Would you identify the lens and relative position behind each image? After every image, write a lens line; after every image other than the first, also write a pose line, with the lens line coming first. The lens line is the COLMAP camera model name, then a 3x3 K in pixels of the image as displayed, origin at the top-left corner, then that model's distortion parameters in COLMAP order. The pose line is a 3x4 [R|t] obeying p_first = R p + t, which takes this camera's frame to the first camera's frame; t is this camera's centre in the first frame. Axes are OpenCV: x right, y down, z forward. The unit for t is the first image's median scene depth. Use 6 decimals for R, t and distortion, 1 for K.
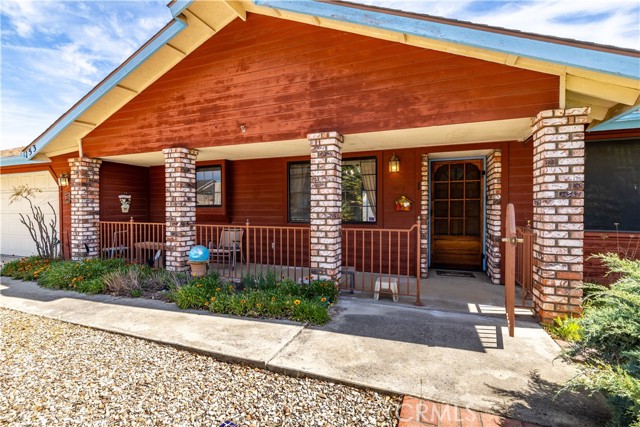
lens RADIAL K [[298.5, 0, 322.3], [0, 298.5, 211.1], [0, 0, 1]] dist [-0.005653, 0.001306]
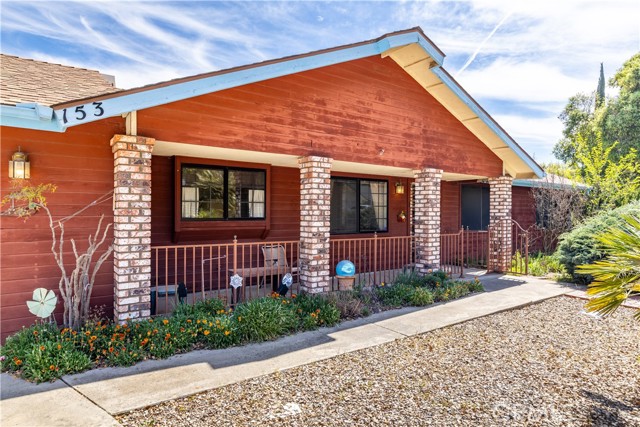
lens RADIAL K [[385.8, 0, 319.1], [0, 385.8, 211.8], [0, 0, 1]] dist [-0.004740, 0.000777]
pose [[0.545364, 0.007156, 0.838169, -1.455741], [0.006022, 0.999904, -0.012456, -0.028438], [-0.838177, 0.011840, 0.545269, 0.358783]]
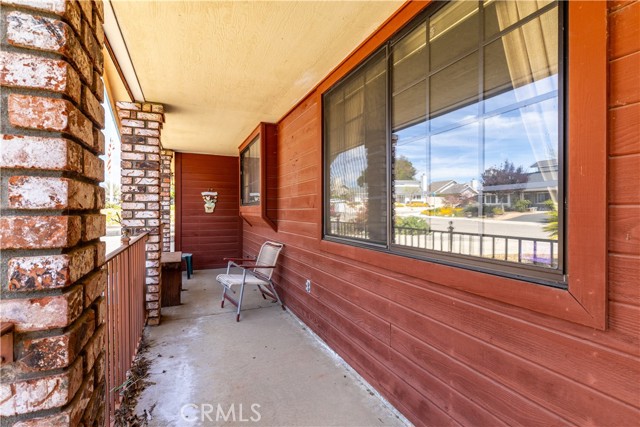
lens RADIAL K [[298.5, 0, 319.6], [0, 298.5, 213.0], [0, 0, 1]] dist [-0.005653, 0.001306]
pose [[0.713649, 0.005824, -0.700479, 0.218996], [-0.007392, 0.999972, 0.000784, 0.003883], [0.700464, 0.004619, 0.713673, 0.860841]]
